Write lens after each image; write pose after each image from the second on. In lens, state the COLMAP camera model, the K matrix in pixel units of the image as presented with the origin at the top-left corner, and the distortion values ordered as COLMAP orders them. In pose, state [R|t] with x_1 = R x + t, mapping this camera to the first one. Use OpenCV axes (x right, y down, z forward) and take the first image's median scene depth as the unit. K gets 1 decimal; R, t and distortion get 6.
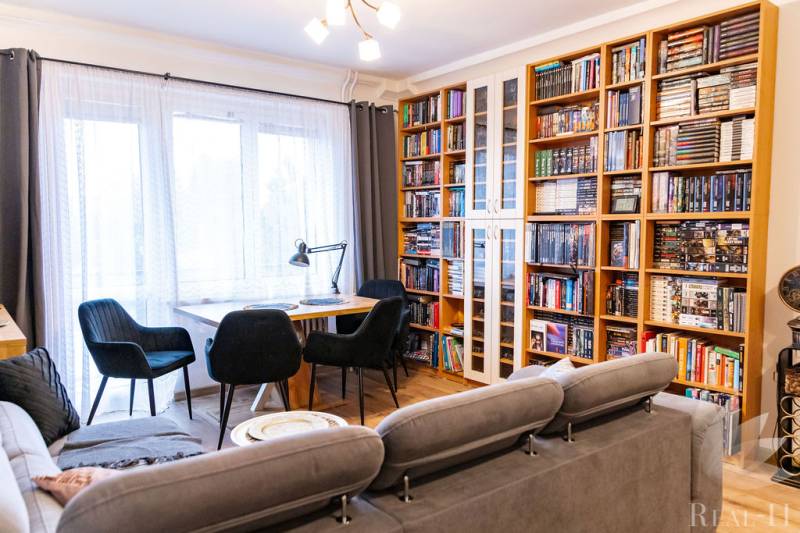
lens RADIAL K [[586.3, 0, 400.0], [0, 586.3, 266.5], [0, 0, 1]] dist [0.036103, 0.000323]
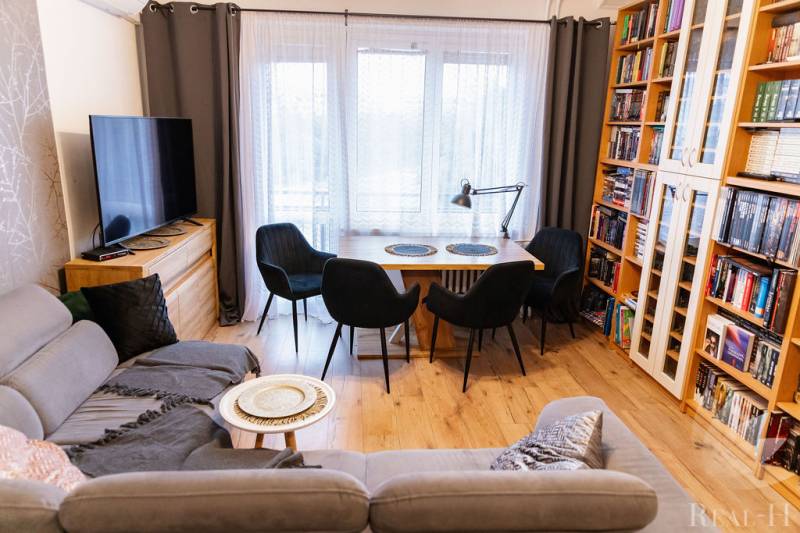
lens RADIAL K [[538.1, 0, 400.0], [0, 538.1, 266.5], [0, 0, 1]] dist [0.038845, -0.002766]
pose [[0.833311, 0.166760, -0.527052, 0.231610], [-0.066788, 0.976802, 0.203465, -0.080147], [0.548756, -0.134349, 0.825117, 0.191208]]
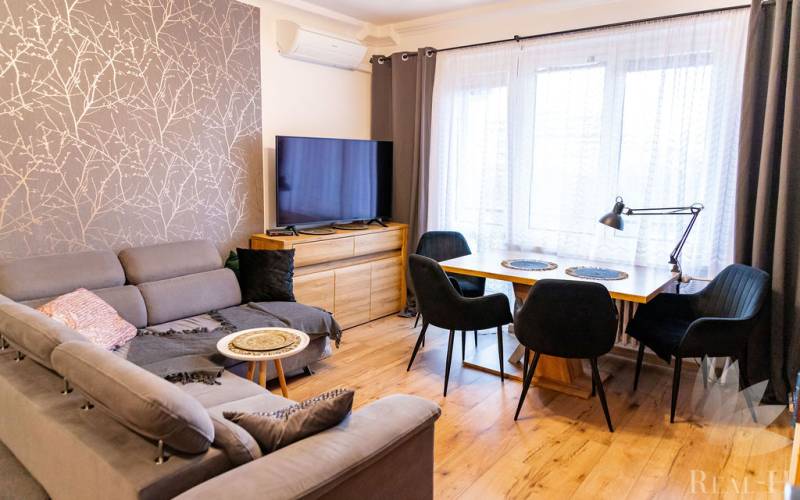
lens RADIAL K [[541.5, 0, 401.5], [0, 541.5, 236.5], [0, 0, 1]] dist [0.031002, -0.000841]
pose [[0.242882, 0.147172, -0.958827, 0.513165], [-0.080806, 0.988058, 0.131190, -0.068130], [0.966684, 0.045615, 0.251874, 0.504191]]
